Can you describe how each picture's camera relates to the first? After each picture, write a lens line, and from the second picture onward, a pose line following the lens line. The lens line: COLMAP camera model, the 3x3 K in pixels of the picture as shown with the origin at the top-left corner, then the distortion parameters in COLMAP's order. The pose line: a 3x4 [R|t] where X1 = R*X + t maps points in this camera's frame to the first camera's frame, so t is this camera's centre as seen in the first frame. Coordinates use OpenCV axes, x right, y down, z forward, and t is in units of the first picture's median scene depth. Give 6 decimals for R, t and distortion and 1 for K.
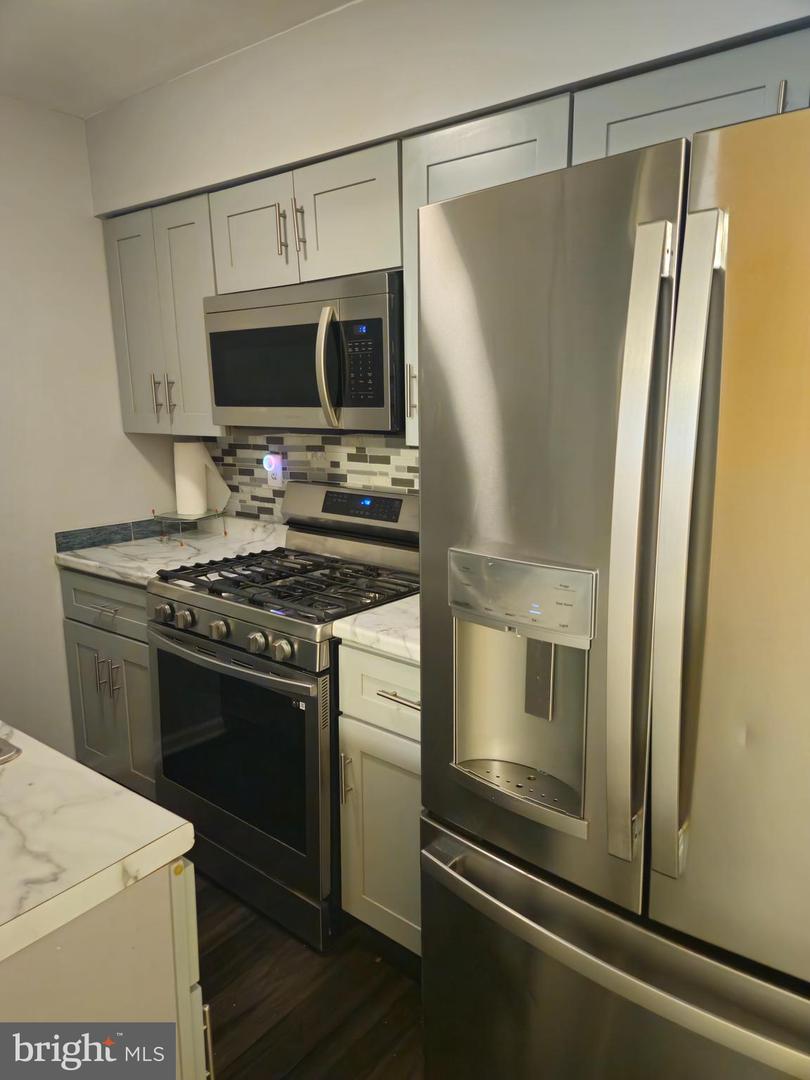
lens RADIAL K [[726.4, 0, 410.3], [0, 726.4, 545.9], [0, 0, 1]] dist [0.075669, -0.056099]
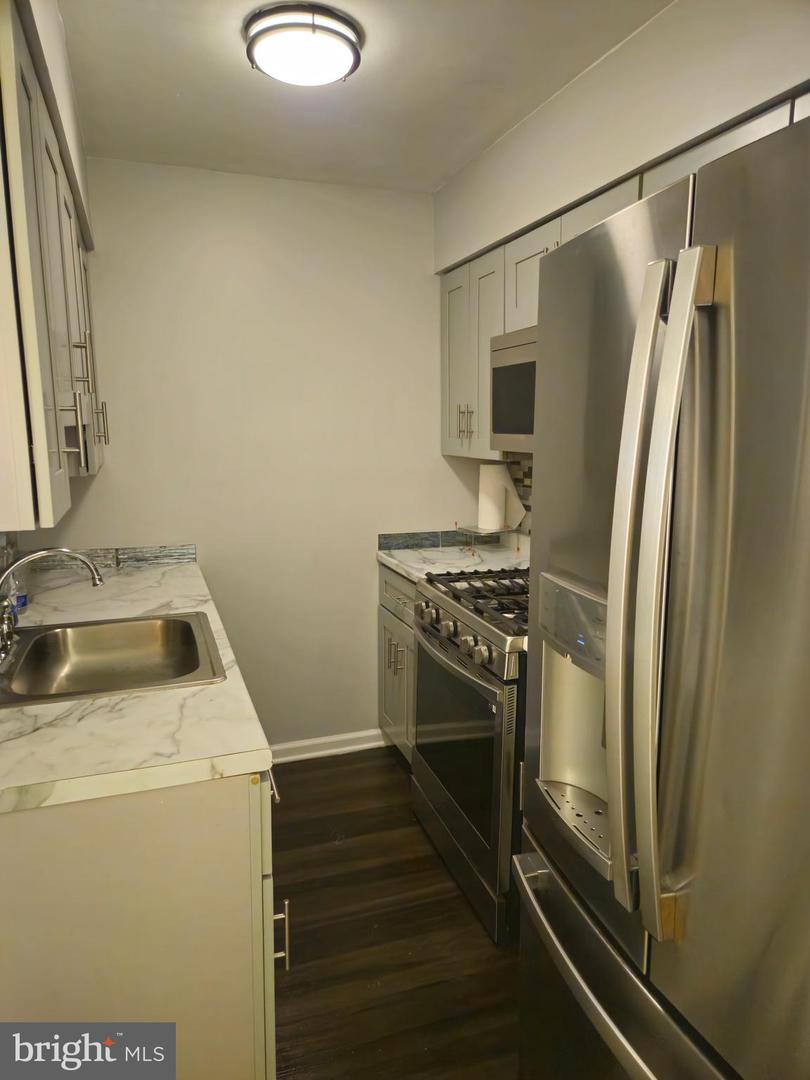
lens RADIAL K [[729.5, 0, 406.2], [0, 729.5, 551.1], [0, 0, 1]] dist [0.064610, -0.057019]
pose [[0.835713, 0.101305, -0.539741, 0.284790], [-0.113670, 0.993463, 0.010463, -0.010153], [0.537273, 0.052609, 0.841766, 0.001069]]
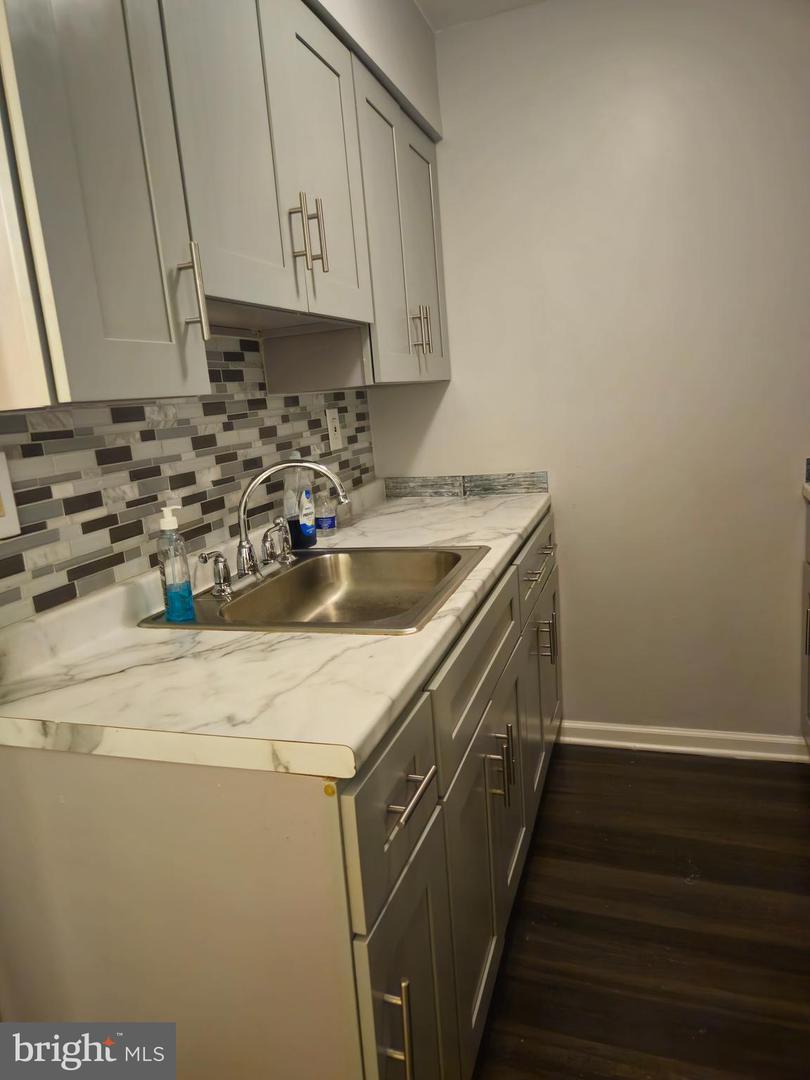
lens RADIAL K [[721.1, 0, 399.6], [0, 721.1, 532.0], [0, 0, 1]] dist [0.040557, -0.000519]
pose [[0.316279, 0.156537, -0.935662, 0.224497], [-0.105294, 0.985991, 0.129364, 0.008231], [0.942805, 0.057604, 0.328331, 0.374053]]
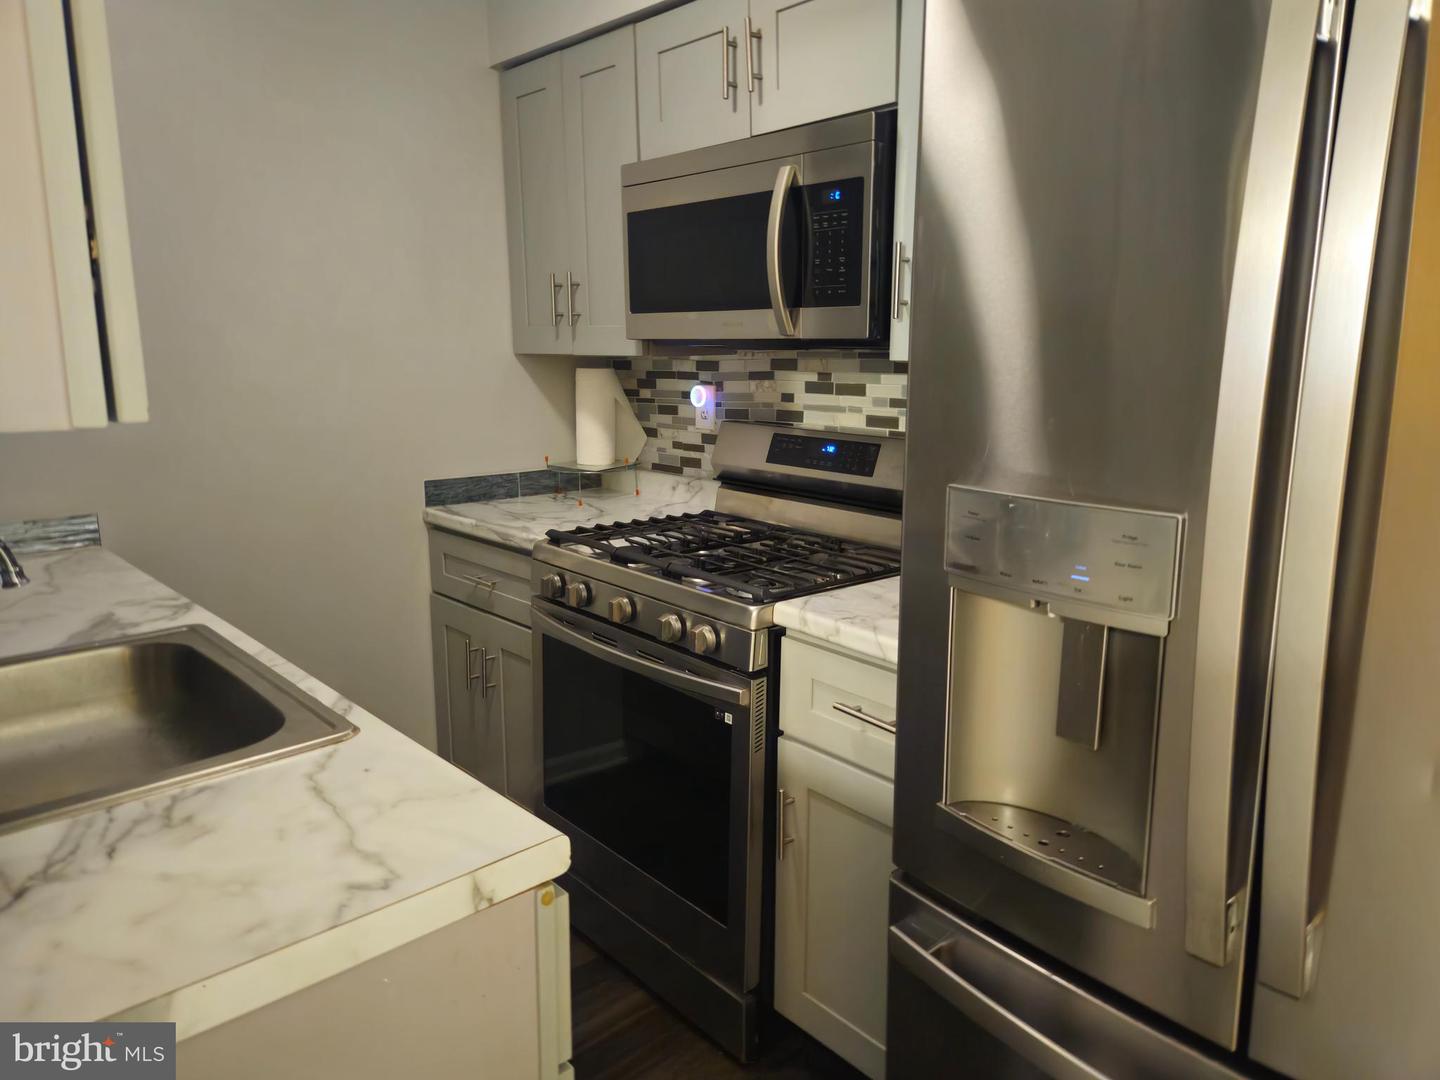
lens RADIAL K [[986.3, 0, 720.0], [0, 986.3, 540.0], [0, 0, 1]] dist [0.071476, -0.057861]
pose [[0.985063, 0.041287, -0.167174, -0.000272], [-0.041640, 0.999132, 0.001394, 0.038985], [0.167086, 0.005588, 0.985926, 0.033135]]
